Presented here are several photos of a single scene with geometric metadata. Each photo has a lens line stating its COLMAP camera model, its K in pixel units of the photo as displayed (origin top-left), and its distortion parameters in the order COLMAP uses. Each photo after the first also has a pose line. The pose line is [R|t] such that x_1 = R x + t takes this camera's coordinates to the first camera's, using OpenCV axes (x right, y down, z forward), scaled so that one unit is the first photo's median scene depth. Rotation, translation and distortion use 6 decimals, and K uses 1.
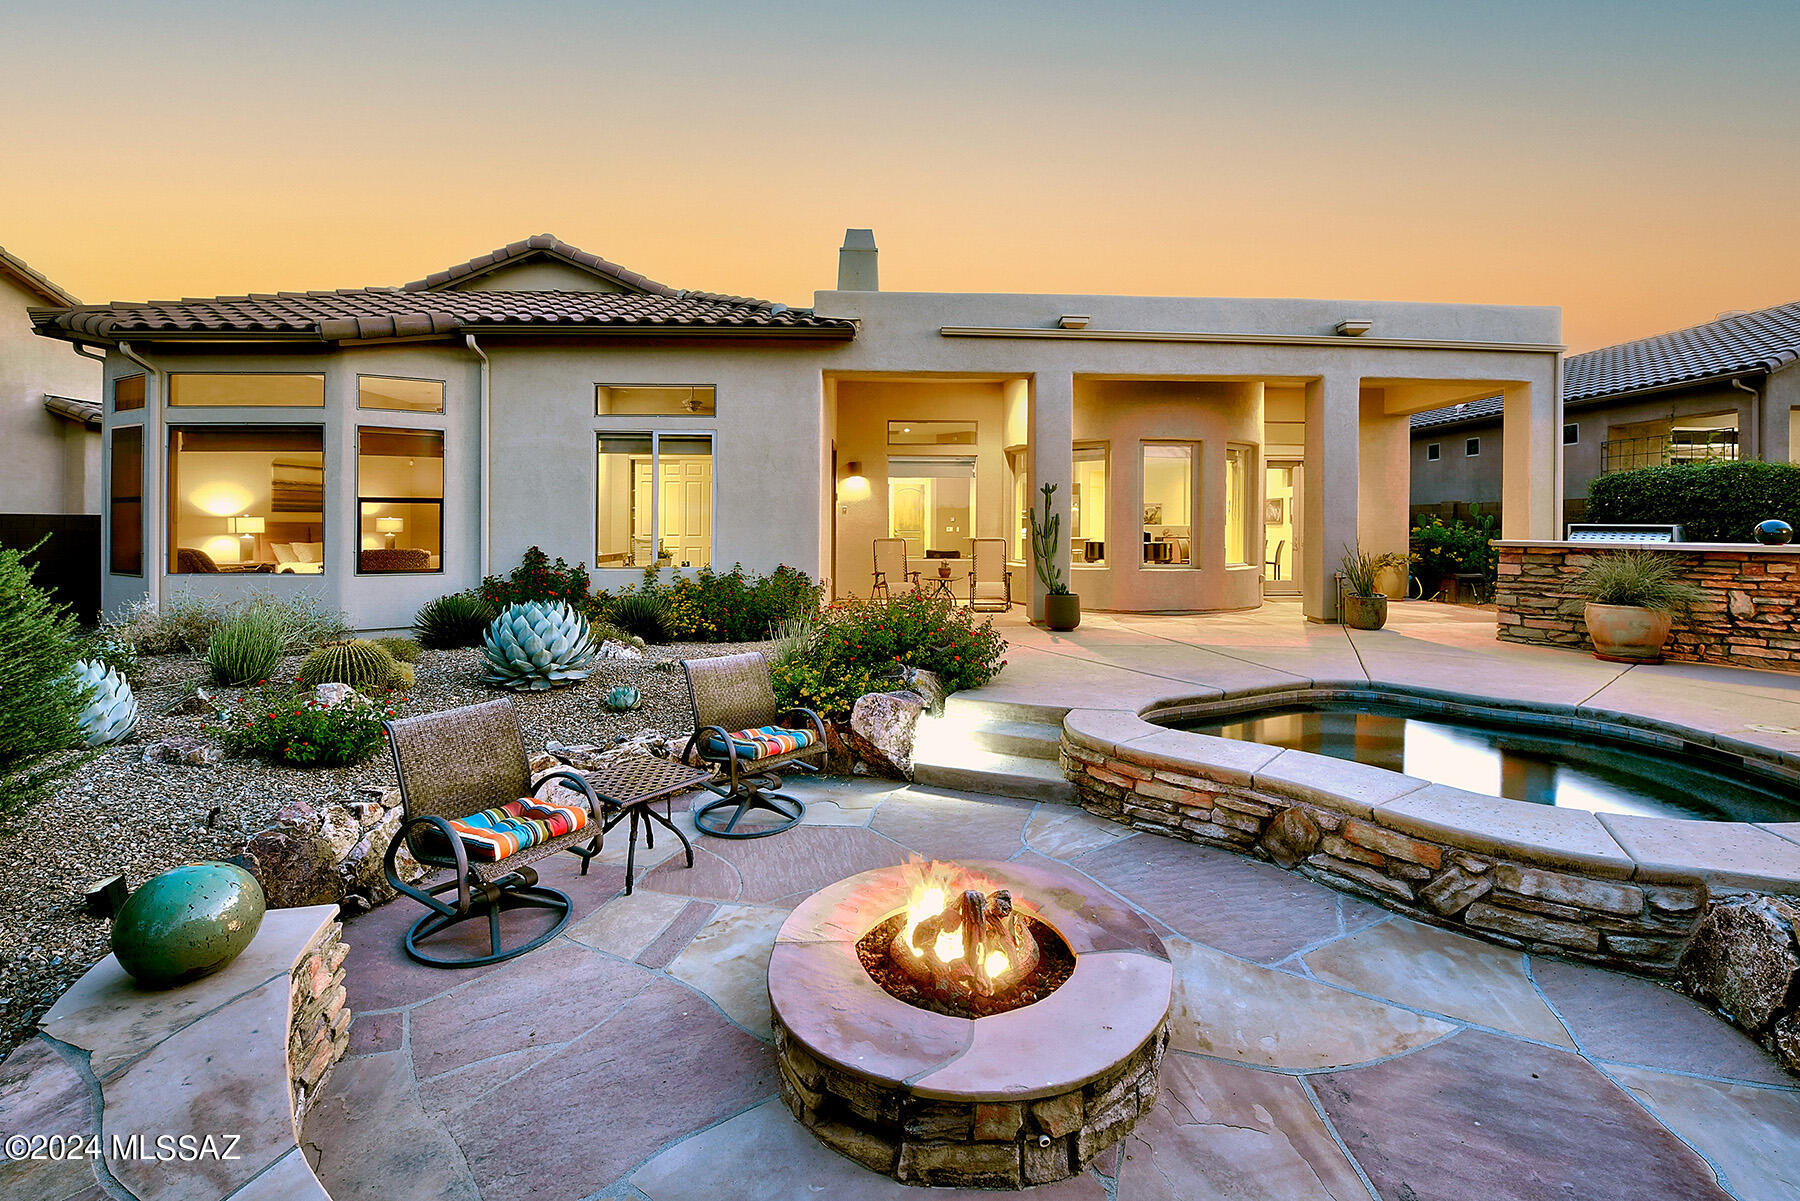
lens RADIAL K [[757.2, 0, 901.8], [0, 757.2, 528.4], [0, 0, 1]] dist [-0.017676, -0.000277]
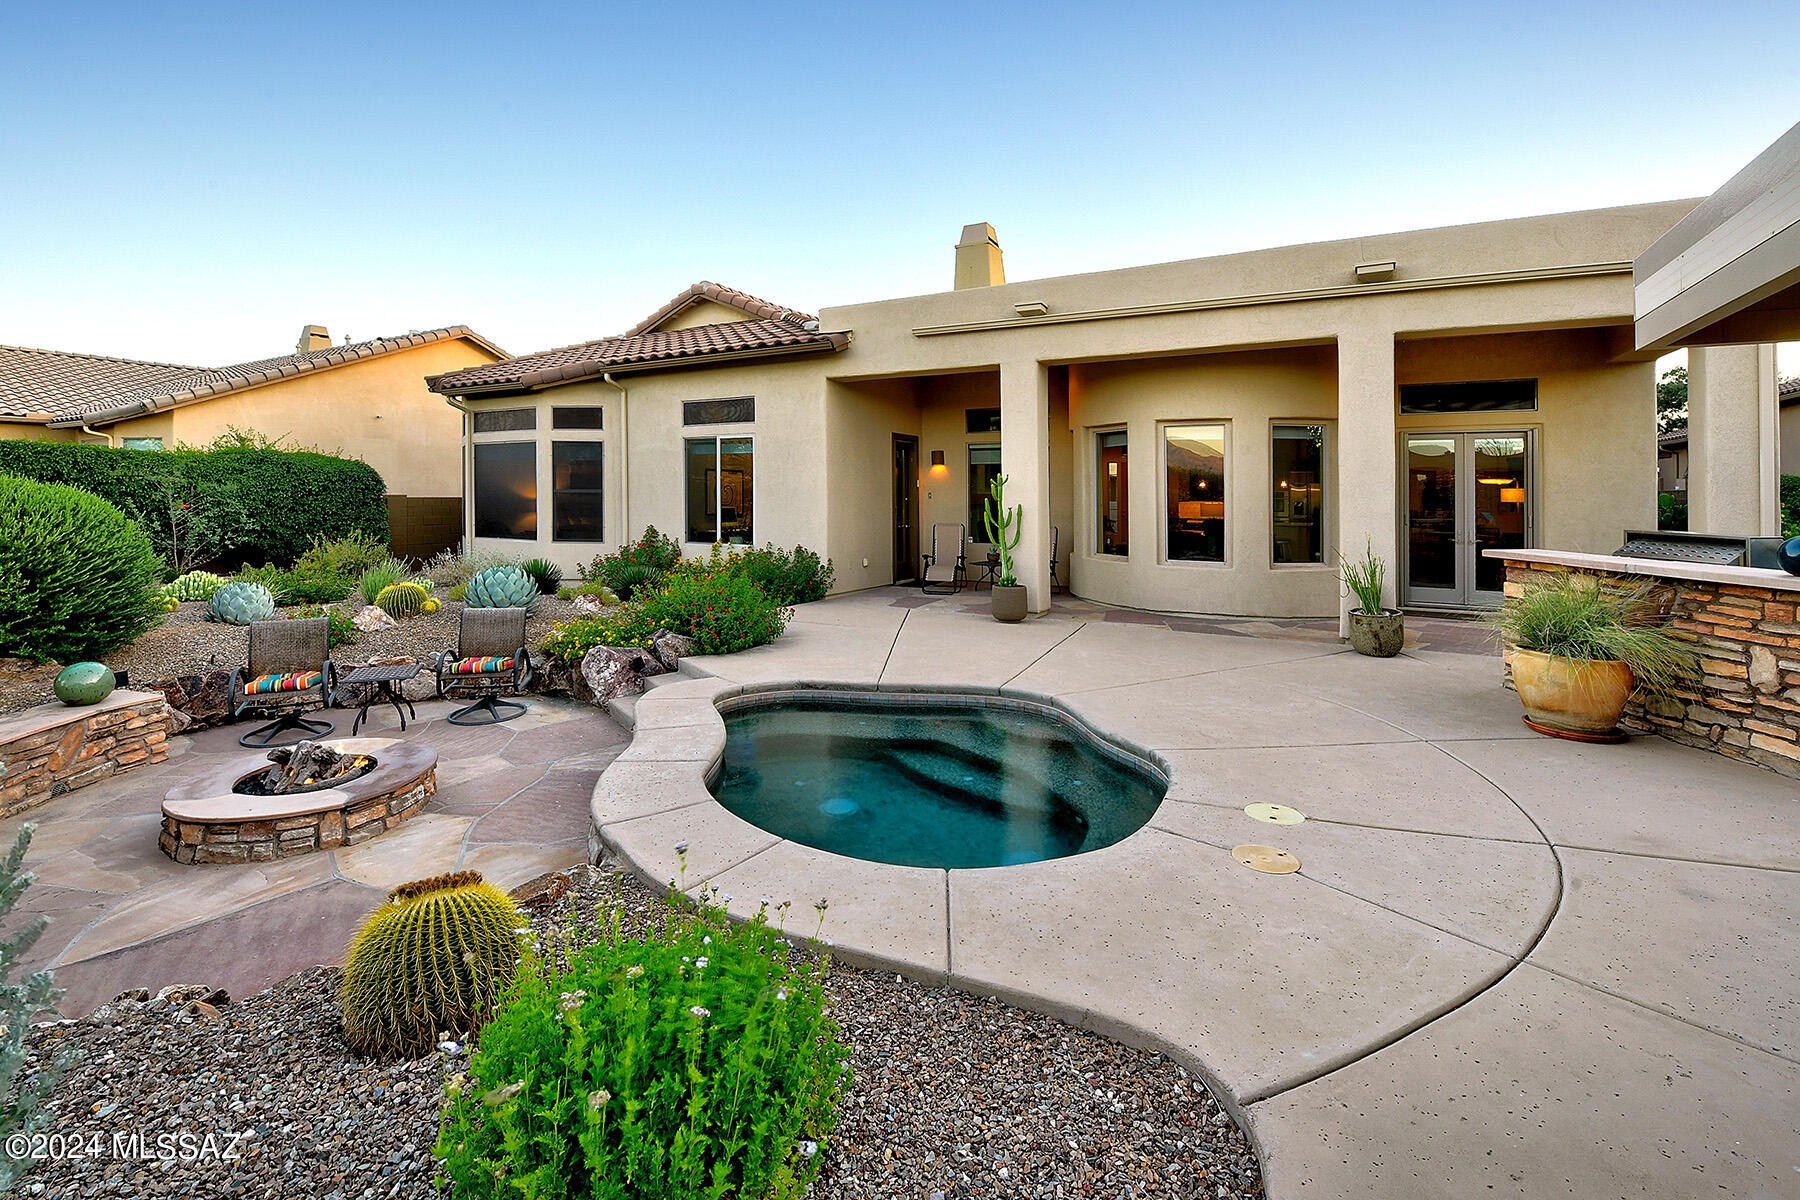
lens RADIAL K [[778.6, 0, 897.3], [0, 778.6, 493.6], [0, 0, 1]] dist [-0.012954, 0.000151]
pose [[0.853122, 0.002544, -0.521705, 0.626102], [-0.006629, 0.999960, -0.005963, -0.026921], [0.521669, 0.008546, 0.853105, 0.049289]]
